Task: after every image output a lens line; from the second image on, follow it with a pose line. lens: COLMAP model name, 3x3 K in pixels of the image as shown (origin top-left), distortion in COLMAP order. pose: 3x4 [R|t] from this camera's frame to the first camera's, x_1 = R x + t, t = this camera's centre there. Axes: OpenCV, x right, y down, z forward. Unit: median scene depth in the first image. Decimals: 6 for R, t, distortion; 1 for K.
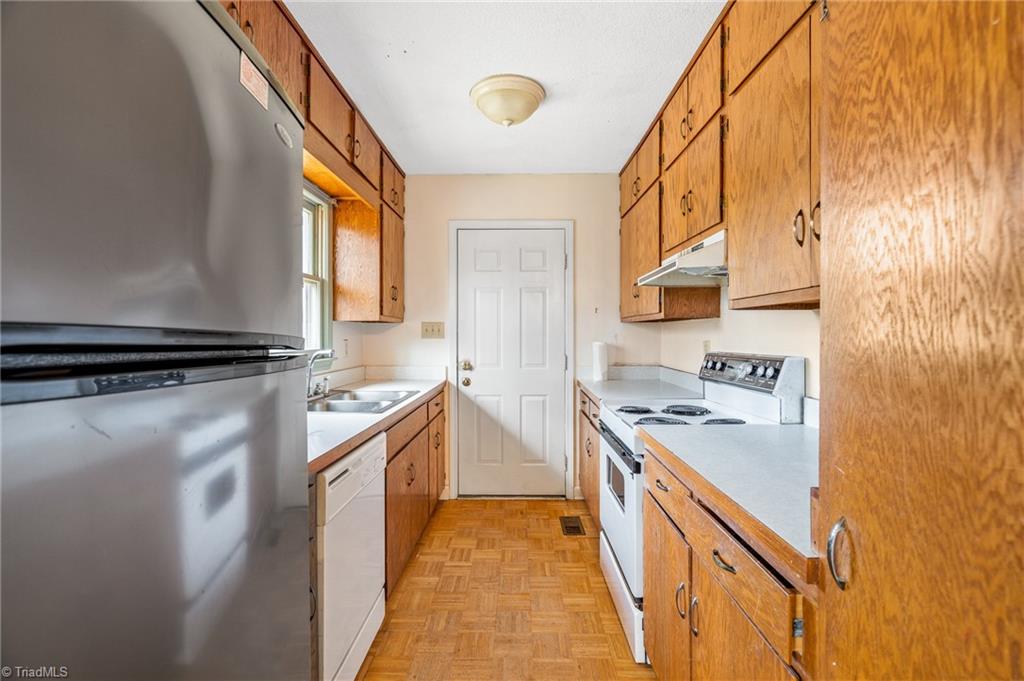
lens RADIAL K [[465.7, 0, 513.4], [0, 465.7, 339.1], [0, 0, 1]] dist [-0.004489, 0.001329]
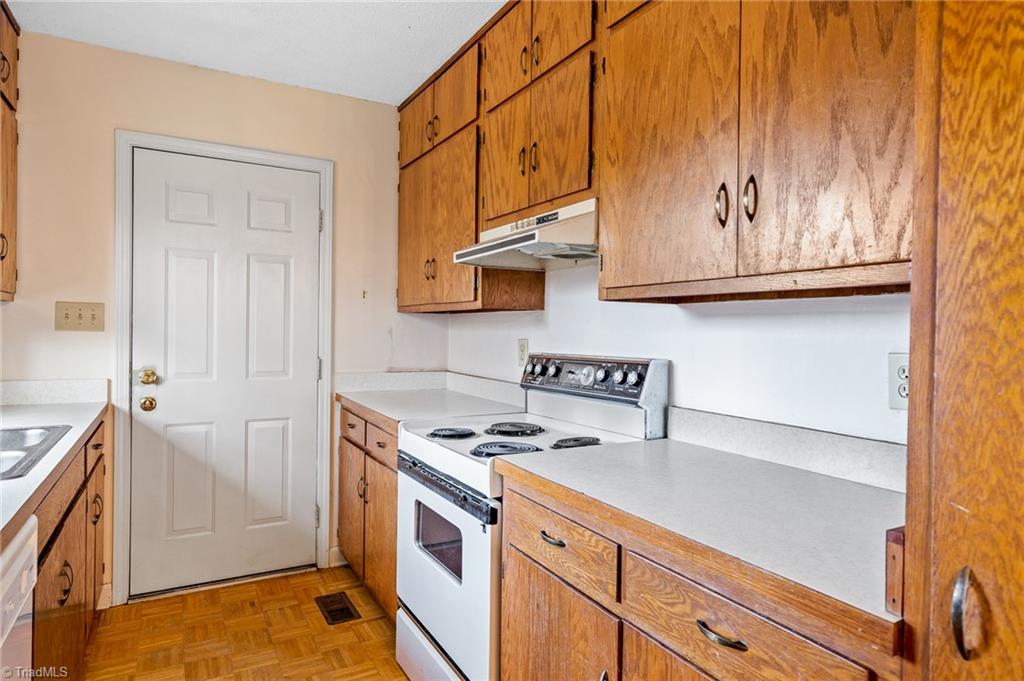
lens RADIAL K [[603.5, 0, 512.2], [0, 603.5, 337.2], [0, 0, 1]] dist [0.003504, -0.000218]
pose [[0.863359, 0.009312, 0.504504, -0.132018], [-0.011431, 0.999934, 0.001106, -0.000087], [-0.504460, -0.006722, 0.863409, 0.138652]]
